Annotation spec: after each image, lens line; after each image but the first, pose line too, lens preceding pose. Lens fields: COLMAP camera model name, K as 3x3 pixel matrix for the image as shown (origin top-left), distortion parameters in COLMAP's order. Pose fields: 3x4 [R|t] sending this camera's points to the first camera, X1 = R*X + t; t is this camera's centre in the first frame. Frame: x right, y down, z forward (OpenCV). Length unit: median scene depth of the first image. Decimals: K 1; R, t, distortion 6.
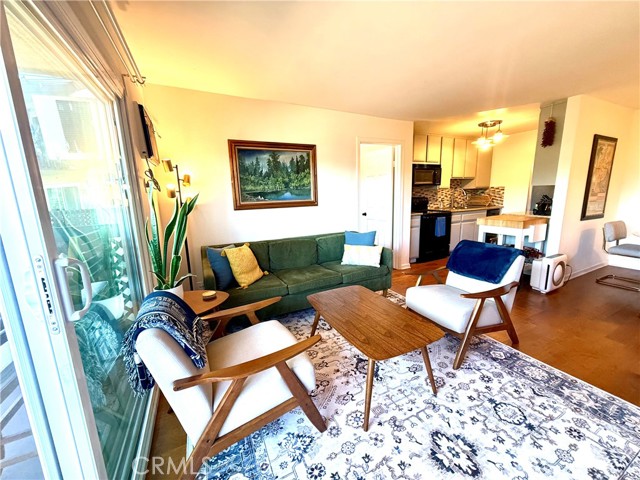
lens RADIAL K [[254.0, 0, 322.4], [0, 254.0, 239.9], [0, 0, 1]] dist [-0.000489, 0.000204]
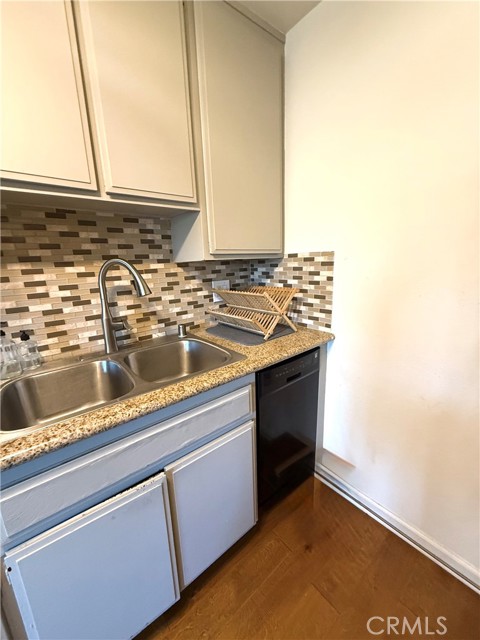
lens RADIAL K [[254.0, 0, 238.7], [0, 254.0, 317.8], [0, 0, 1]] dist [-0.000489, 0.000204]
pose [[0.975896, -0.054417, 0.211344, 1.055816], [0.049561, 0.998373, 0.028211, -0.291598], [-0.212536, -0.017056, 0.977004, 1.439739]]
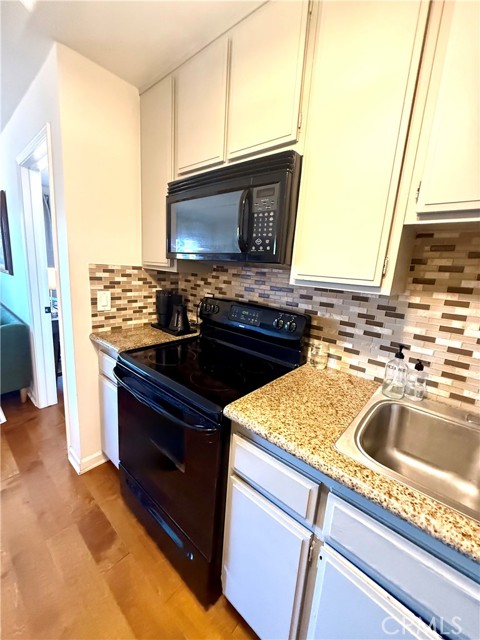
lens RADIAL K [[254.0, 0, 237.8], [0, 254.0, 318.2], [0, 0, 1]] dist [-0.000489, 0.000204]
pose [[0.384783, 0.231438, -0.893520, 1.039369], [-0.247865, 0.958405, 0.141504, -0.318022], [0.889104, 0.167024, 0.426143, 1.466275]]
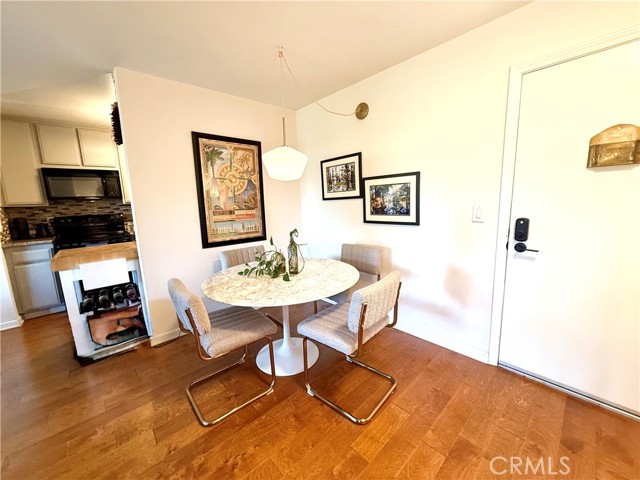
lens RADIAL K [[254.0, 0, 323.3], [0, 254.0, 238.8], [0, 0, 1]] dist [-0.000489, 0.000204]
pose [[0.959461, -0.047491, 0.277811, 1.330565], [0.056793, 0.998060, -0.025526, -0.075838], [-0.276060, 0.040269, 0.960297, 0.227758]]
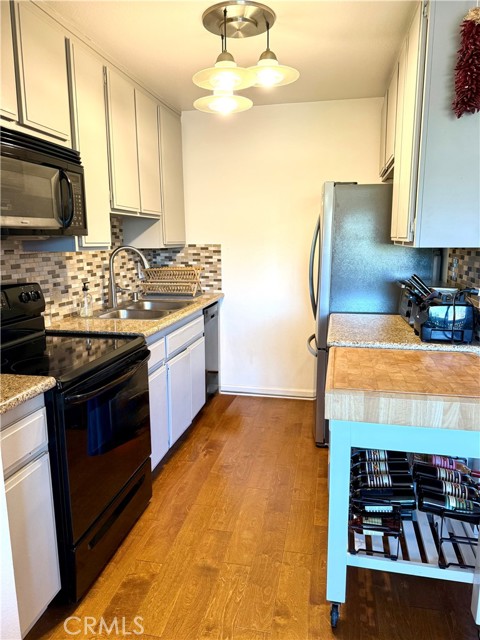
lens RADIAL K [[449.2, 0, 235.7], [0, 449.2, 319.8], [0, 0, 1]] dist [0.045193, -0.051272]
pose [[0.625597, -0.112896, 0.771935, 0.329817], [0.133529, 0.990368, 0.036626, -0.211190], [-0.768634, 0.080162, 0.634646, 0.996495]]
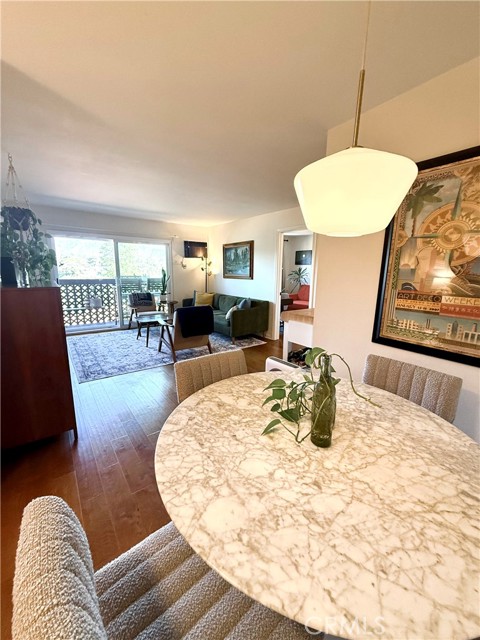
lens RADIAL K [[254.0, 0, 240.9], [0, 254.0, 318.8], [0, 0, 1]] dist [-0.000489, 0.000204]
pose [[0.181328, 0.214444, -0.959757, 1.690445], [-0.190790, 0.965064, 0.179583, -0.190076], [0.964738, 0.150549, 0.215907, 0.720953]]
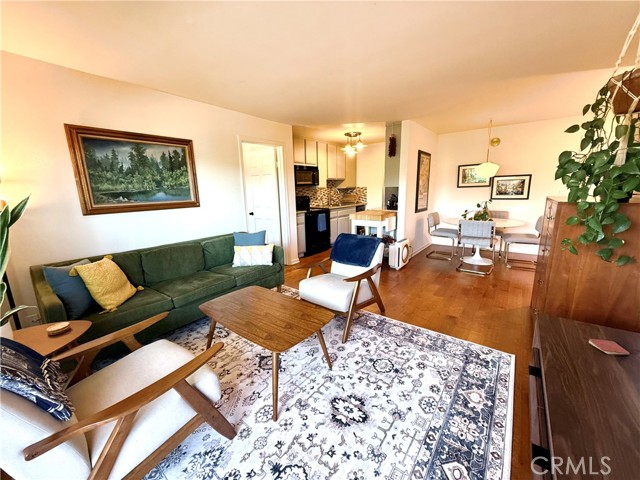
lens RADIAL K [[254.0, 0, 323.1], [0, 254.0, 239.7], [0, 0, 1]] dist [-0.000489, 0.000204]
pose [[0.901757, -0.079089, 0.424946, -0.018342], [0.075895, 0.996816, 0.024470, -0.004950], [-0.425528, 0.010185, 0.904888, -0.022515]]
